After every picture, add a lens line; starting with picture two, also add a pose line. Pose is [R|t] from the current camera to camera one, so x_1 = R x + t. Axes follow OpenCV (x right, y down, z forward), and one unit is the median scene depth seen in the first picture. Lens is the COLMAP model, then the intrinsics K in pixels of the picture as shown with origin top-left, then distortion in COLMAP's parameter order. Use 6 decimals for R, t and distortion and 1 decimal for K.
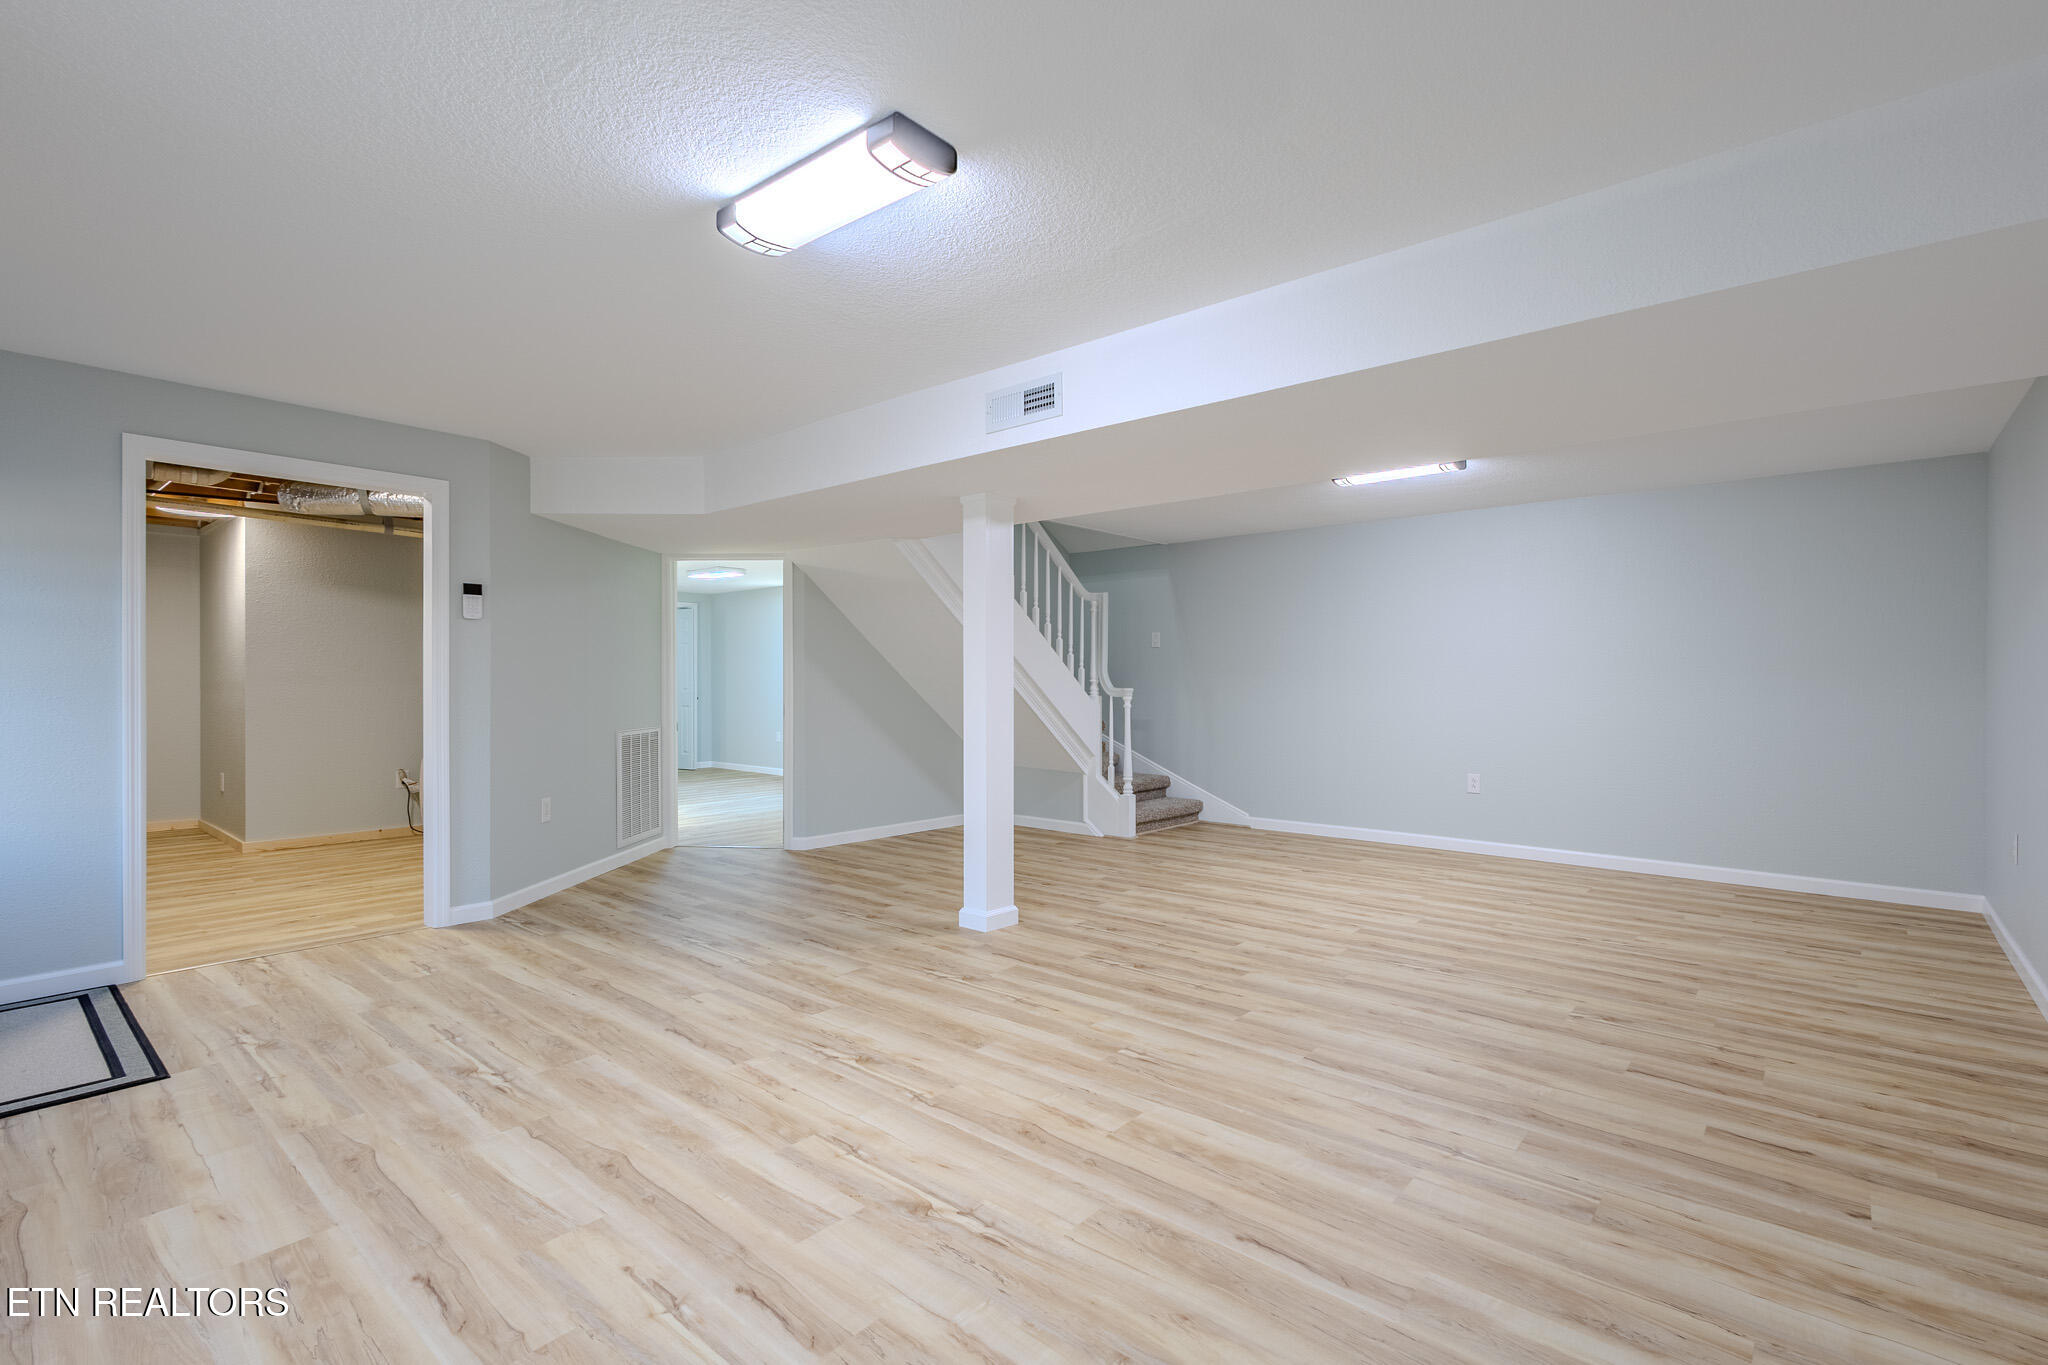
lens RADIAL K [[941.9, 0, 1020.2], [0, 941.9, 682.7], [0, 0, 1]] dist [-0.000142, -0.001270]
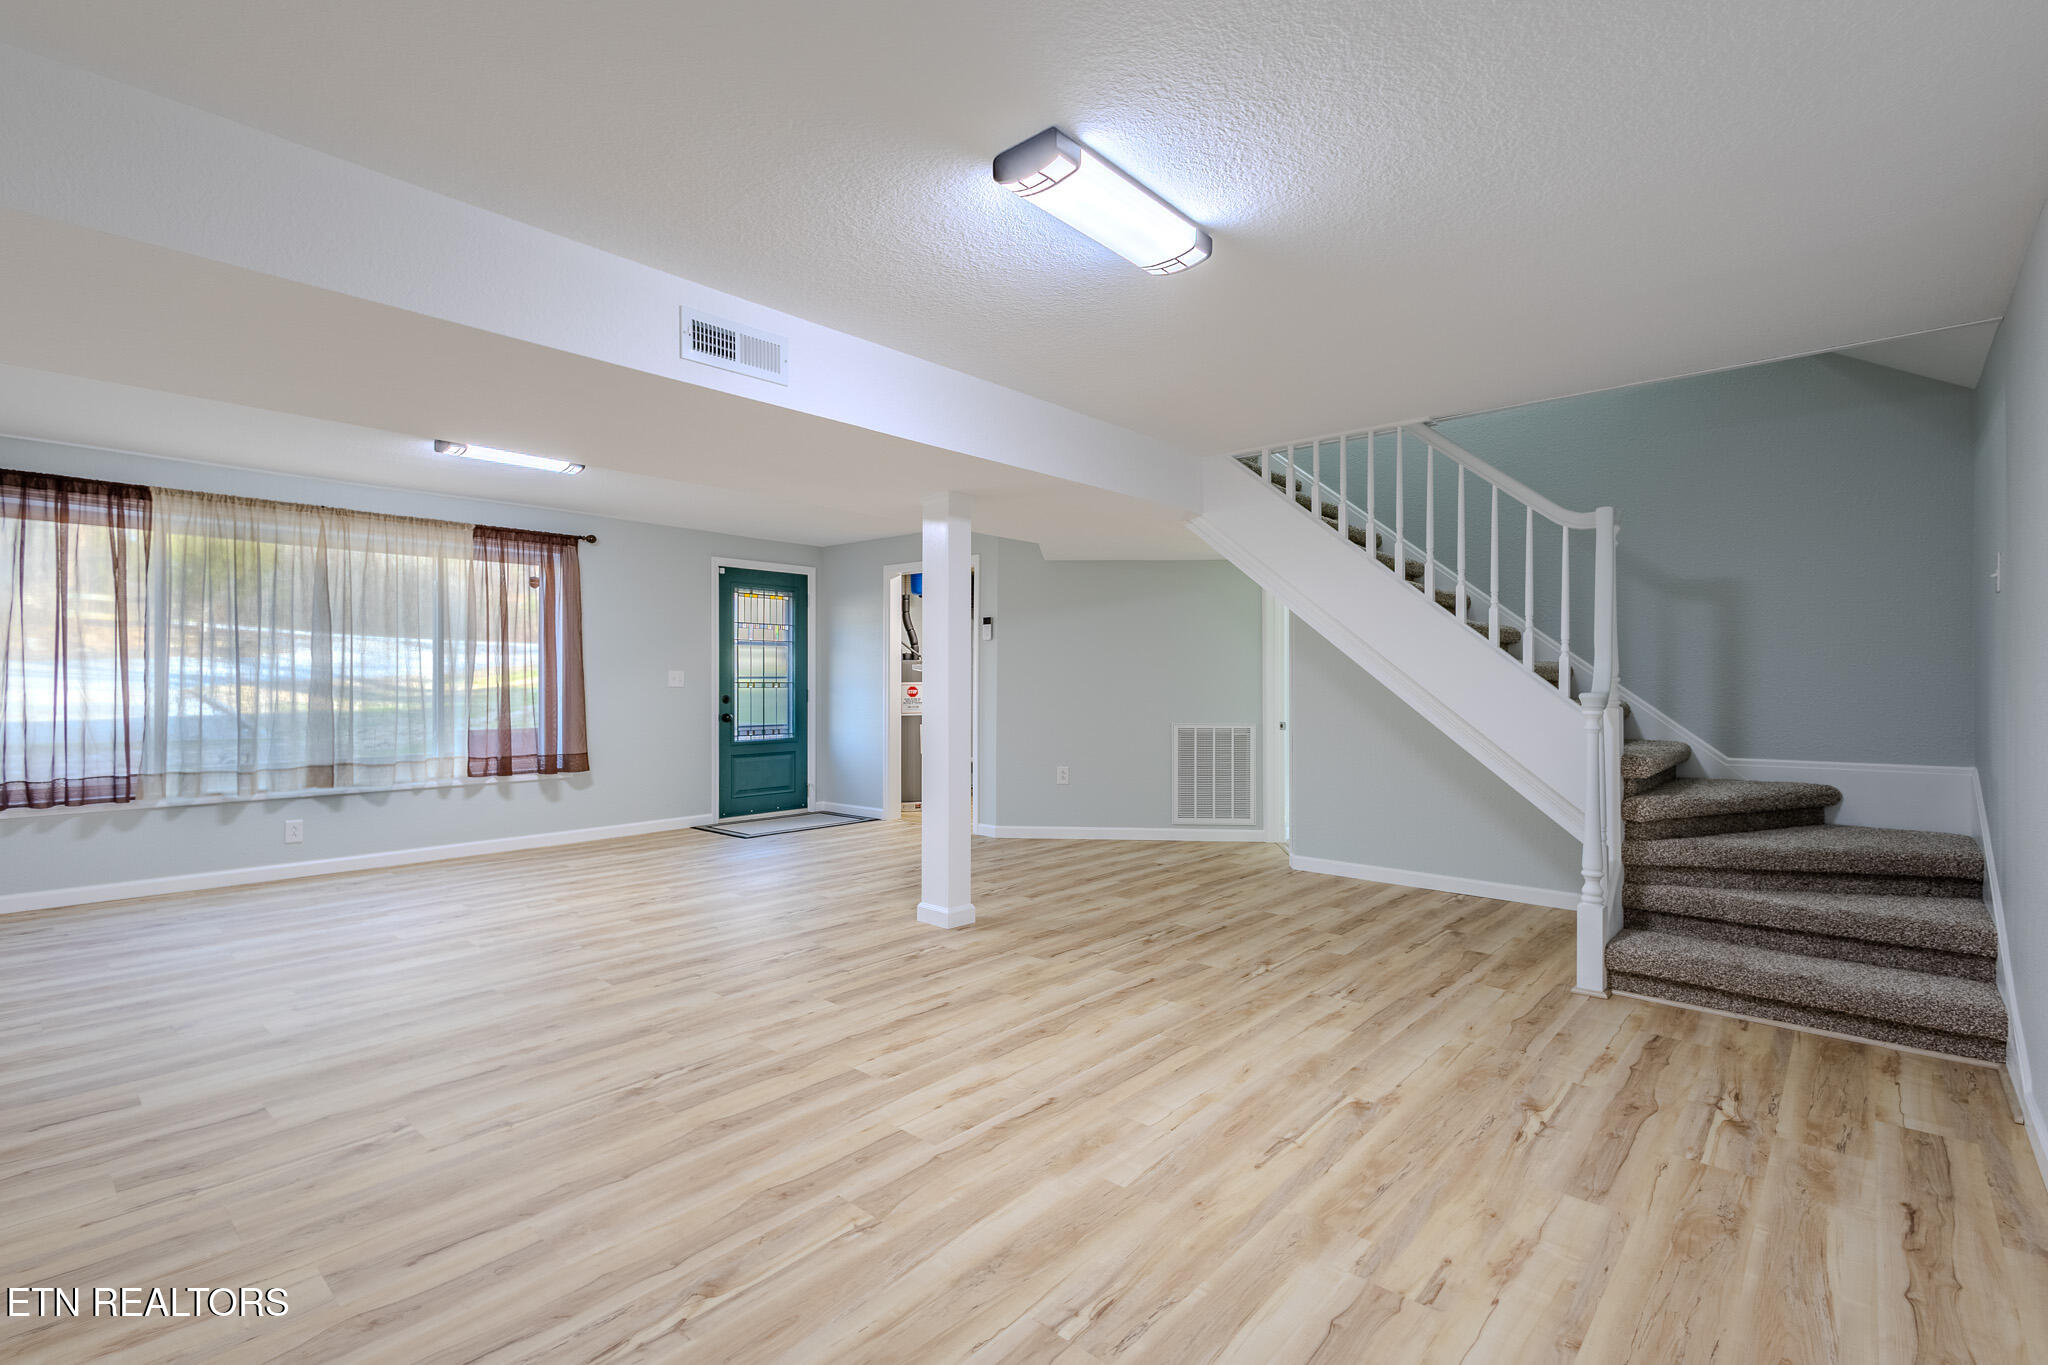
lens RADIAL K [[941.9, 0, 1020.4], [0, 941.9, 684.3], [0, 0, 1]] dist [-0.000142, -0.001270]
pose [[-0.014660, -0.001063, -0.999892, 1.104593], [-0.003297, 0.999994, -0.001015, 0.005854], [0.999887, 0.003282, -0.014663, 1.249690]]
